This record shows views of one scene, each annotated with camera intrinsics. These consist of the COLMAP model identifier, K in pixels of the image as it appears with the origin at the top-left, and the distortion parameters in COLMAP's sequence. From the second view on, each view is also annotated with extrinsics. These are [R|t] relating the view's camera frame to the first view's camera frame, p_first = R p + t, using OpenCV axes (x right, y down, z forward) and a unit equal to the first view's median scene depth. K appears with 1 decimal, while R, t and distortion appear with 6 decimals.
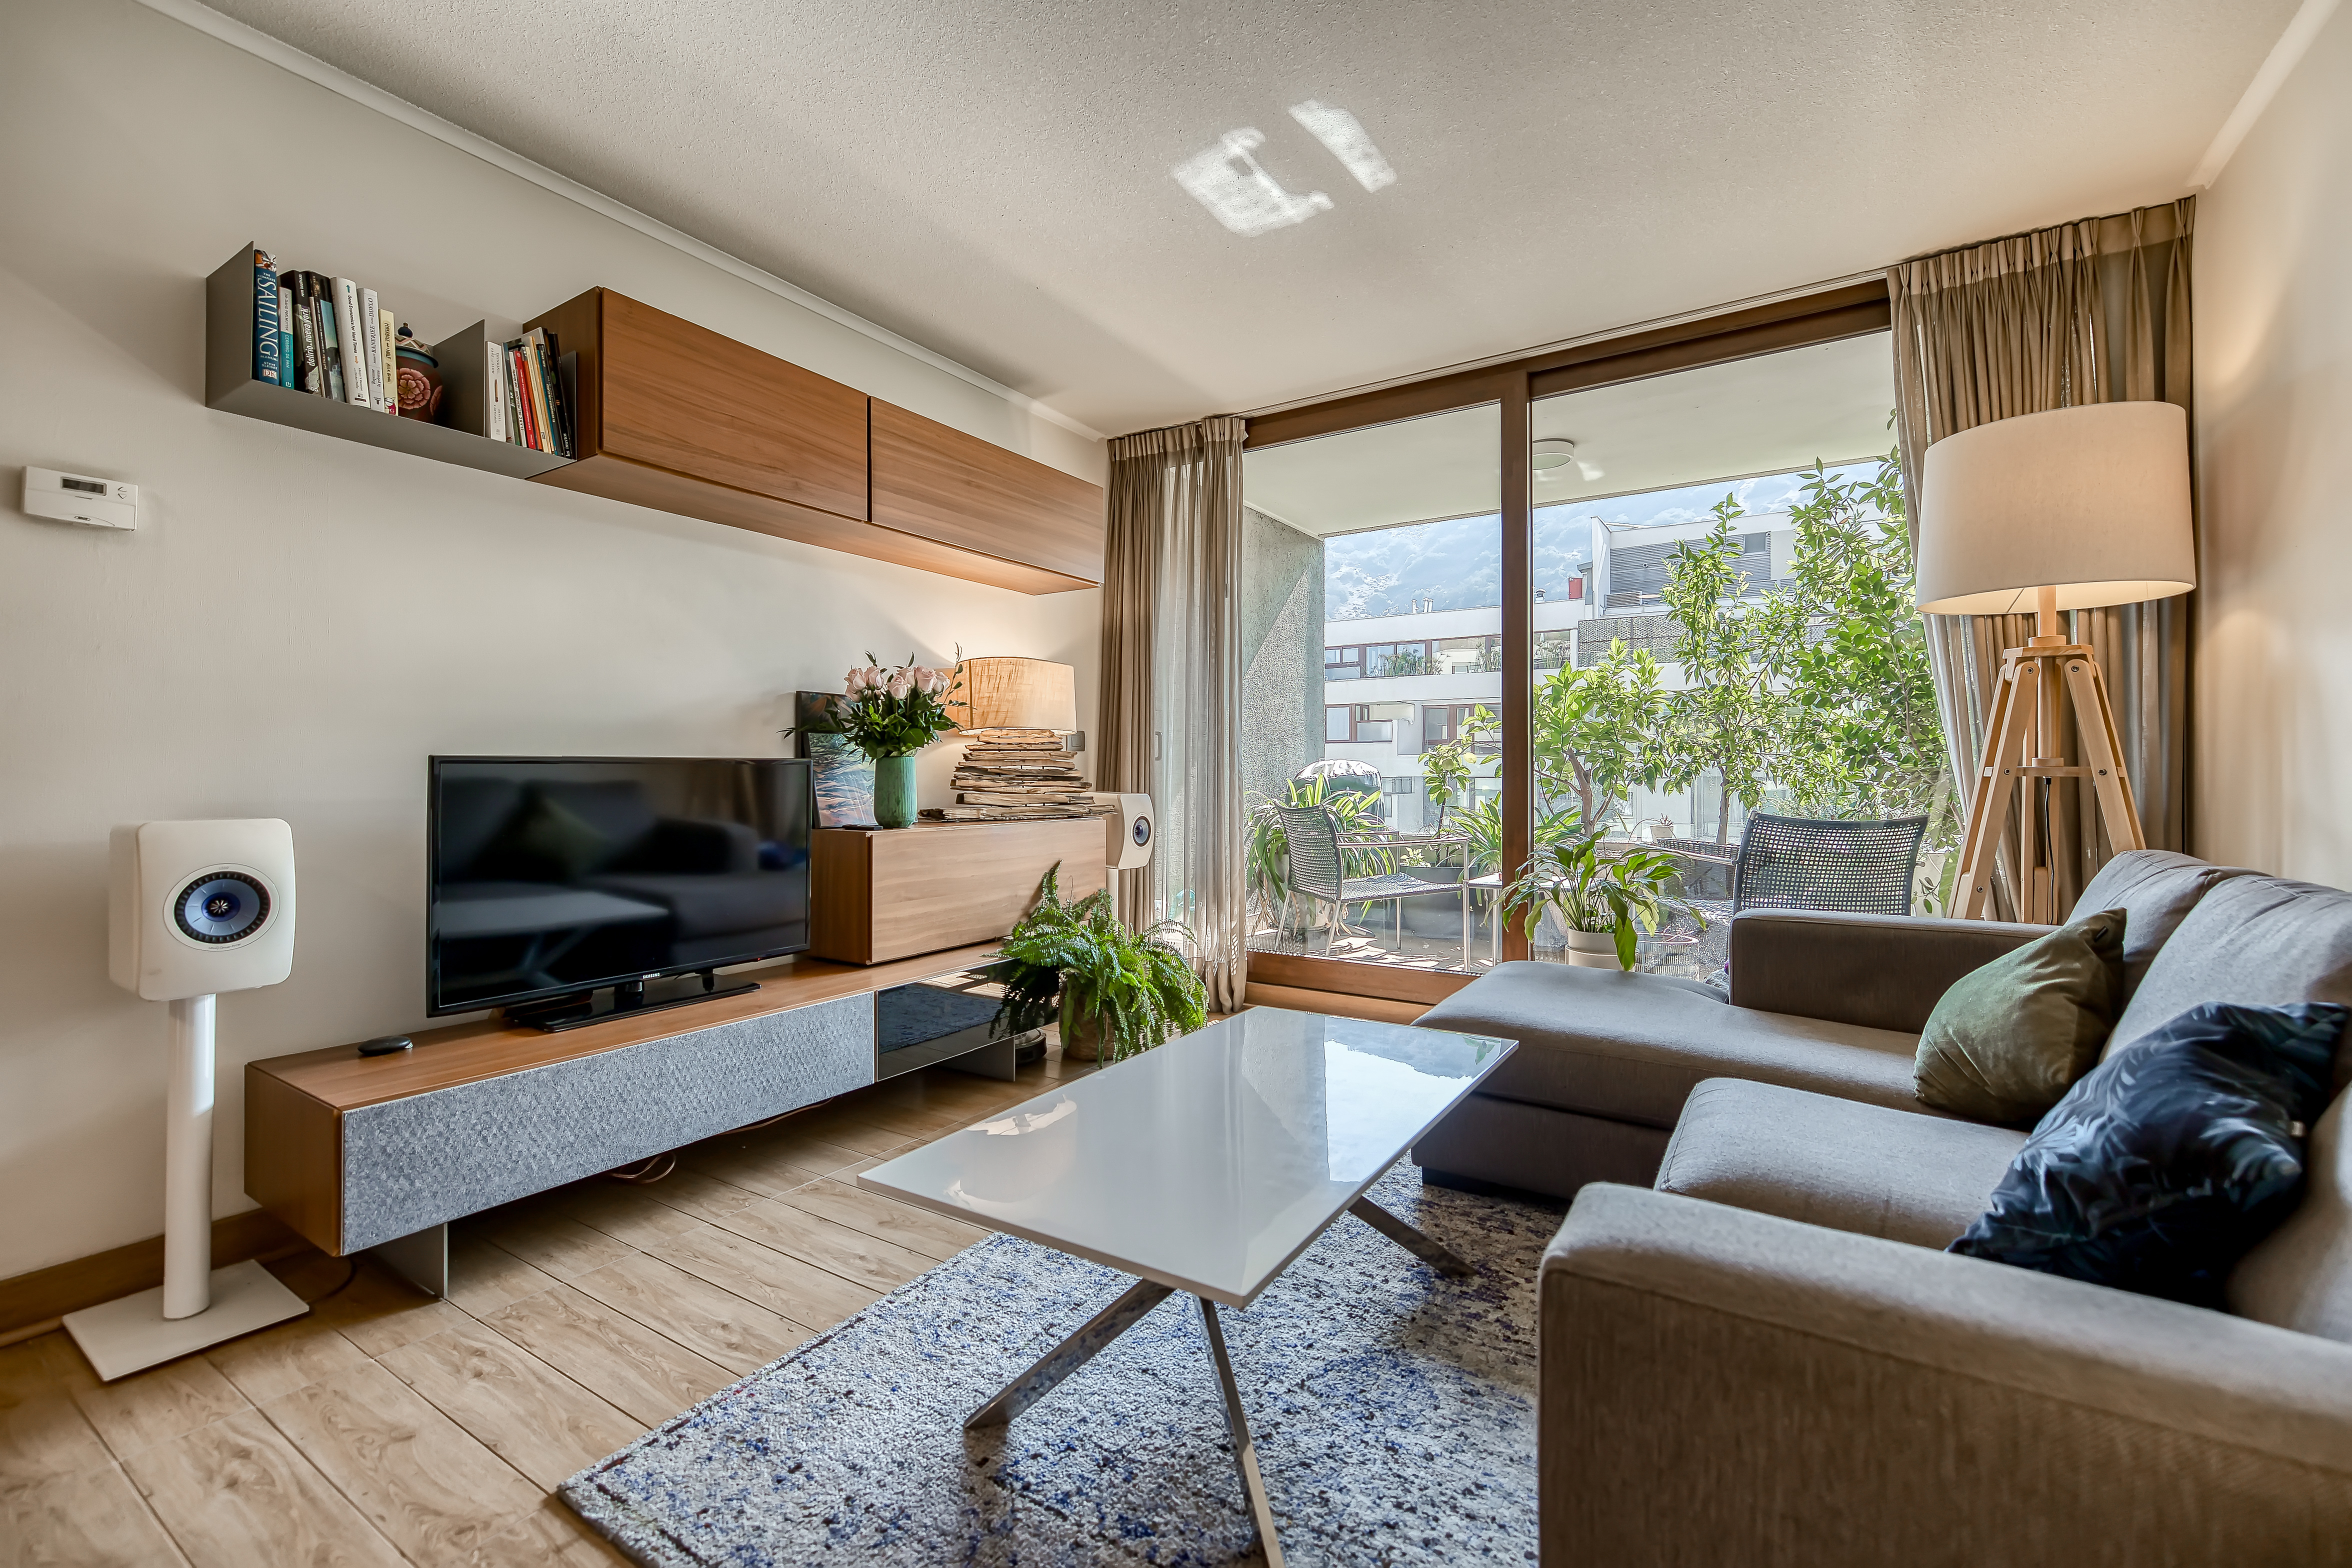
lens RADIAL K [[1004.2, 0, 1163.1], [0, 1004.2, 774.3], [0, 0, 1]] dist [-0.000984, -0.000086]
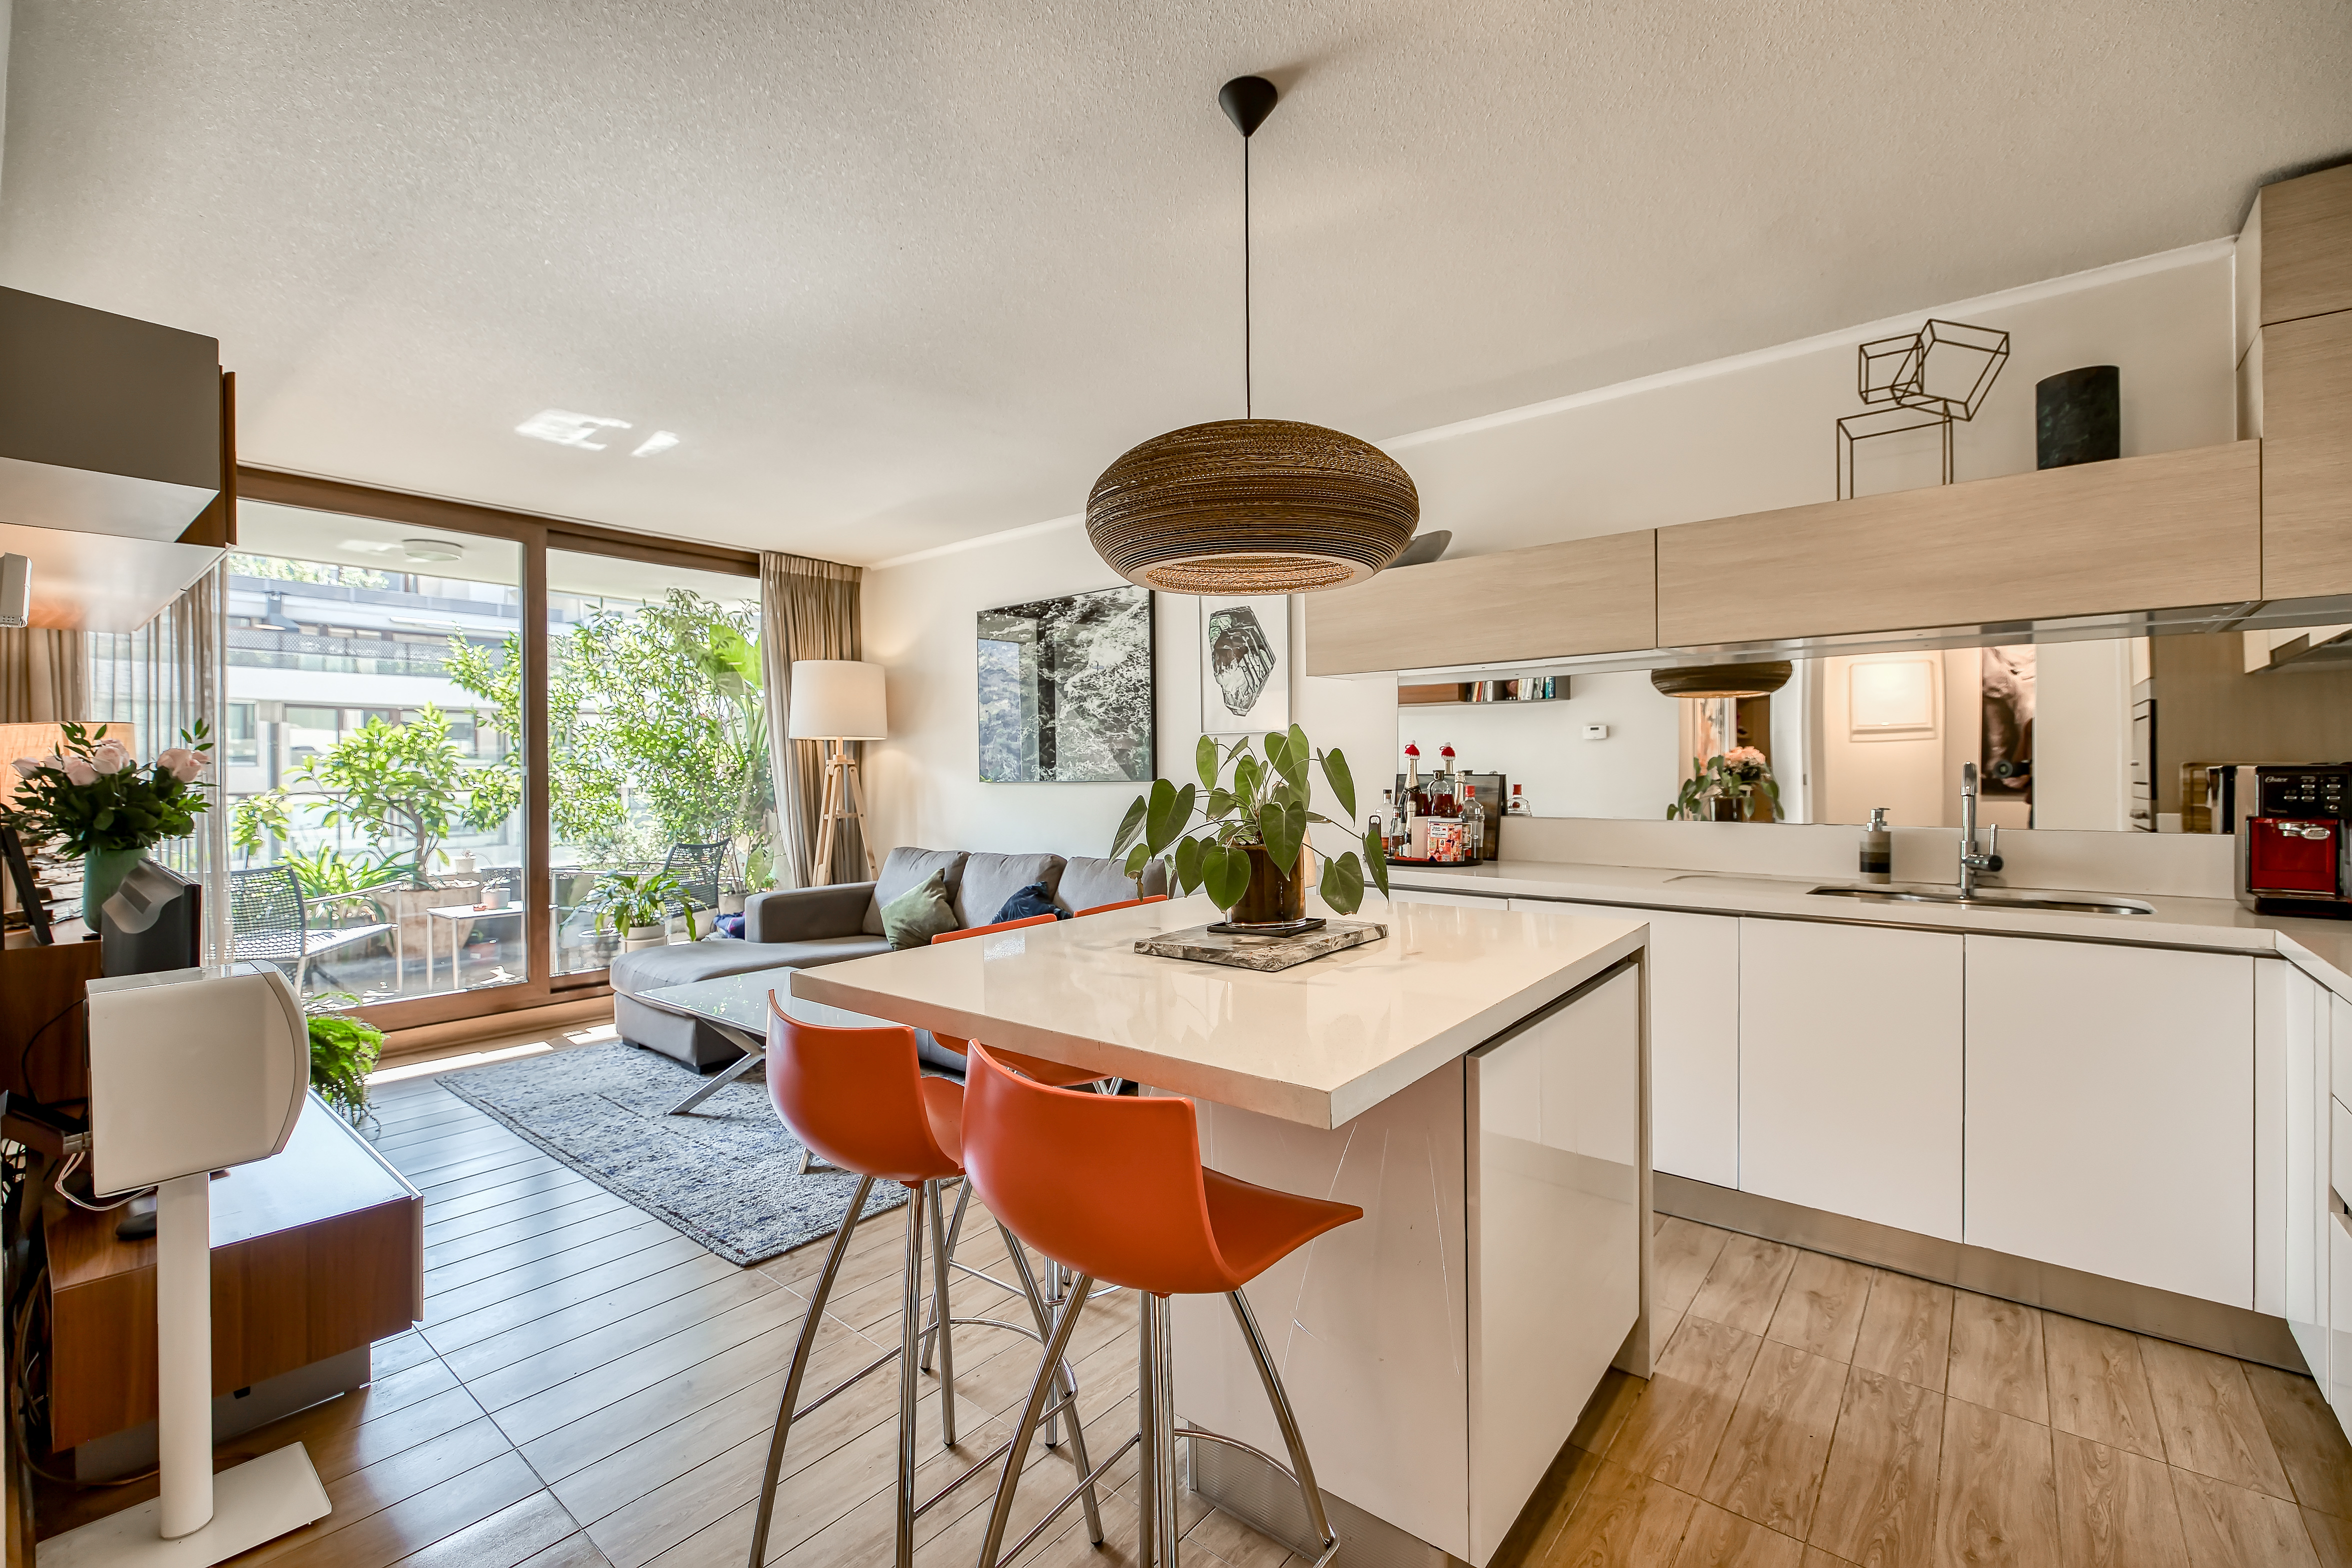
lens RADIAL K [[997.7, 0, 1172.3], [0, 997.7, 771.2], [0, 0, 1]] dist [-0.003576, -0.000458]
pose [[0.115429, 0.000016, 0.993316, -1.040582], [0.009431, 0.999955, -0.001112, -0.076065], [-0.993271, 0.009496, 0.115424, 0.008896]]
